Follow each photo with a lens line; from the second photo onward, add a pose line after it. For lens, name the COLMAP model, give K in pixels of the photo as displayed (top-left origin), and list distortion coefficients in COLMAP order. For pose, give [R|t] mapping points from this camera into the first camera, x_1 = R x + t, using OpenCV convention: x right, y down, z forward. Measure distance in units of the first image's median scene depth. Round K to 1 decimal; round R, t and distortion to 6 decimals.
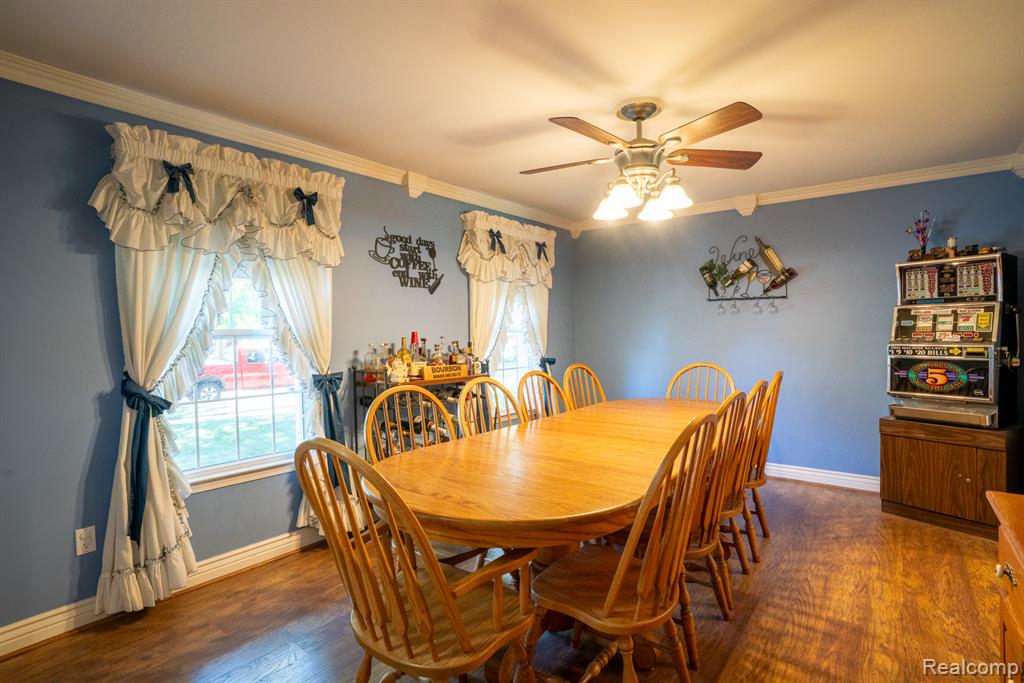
lens RADIAL K [[506.5, 0, 512.0], [0, 506.5, 341.5], [0, 0, 1]] dist [-0.000623, 0.000780]
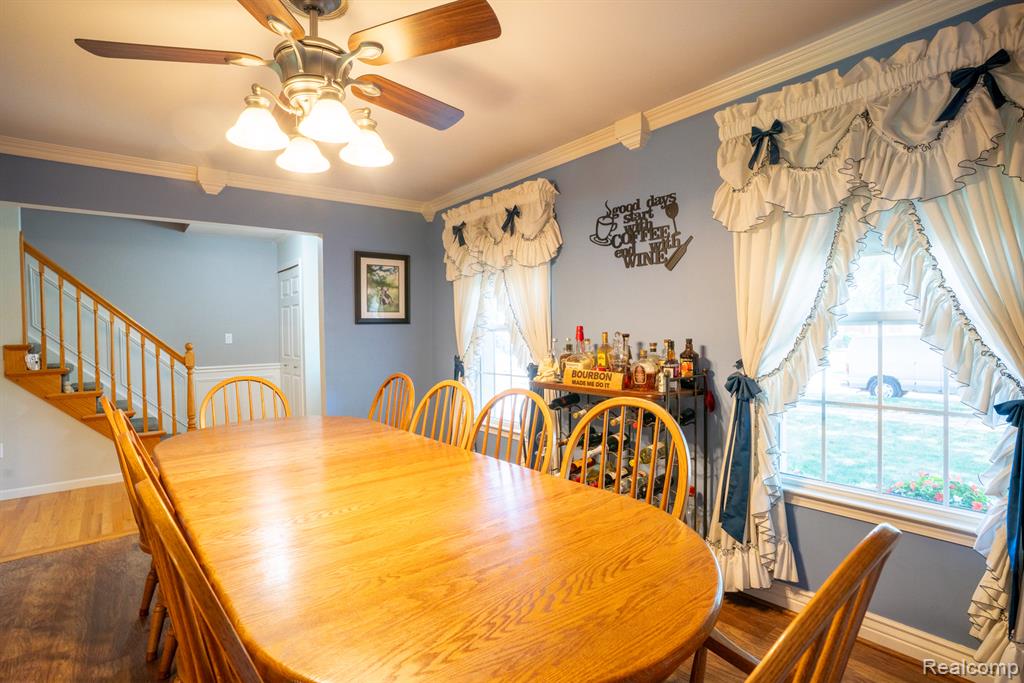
lens RADIAL K [[506.5, 0, 512.0], [0, 506.5, 341.5], [0, 0, 1]] dist [-0.000623, 0.000780]
pose [[-0.220957, 0.049575, -0.974023, 0.599312], [0.003290, 0.998739, 0.050086, -0.032195], [0.975278, 0.007863, -0.220841, 0.981920]]
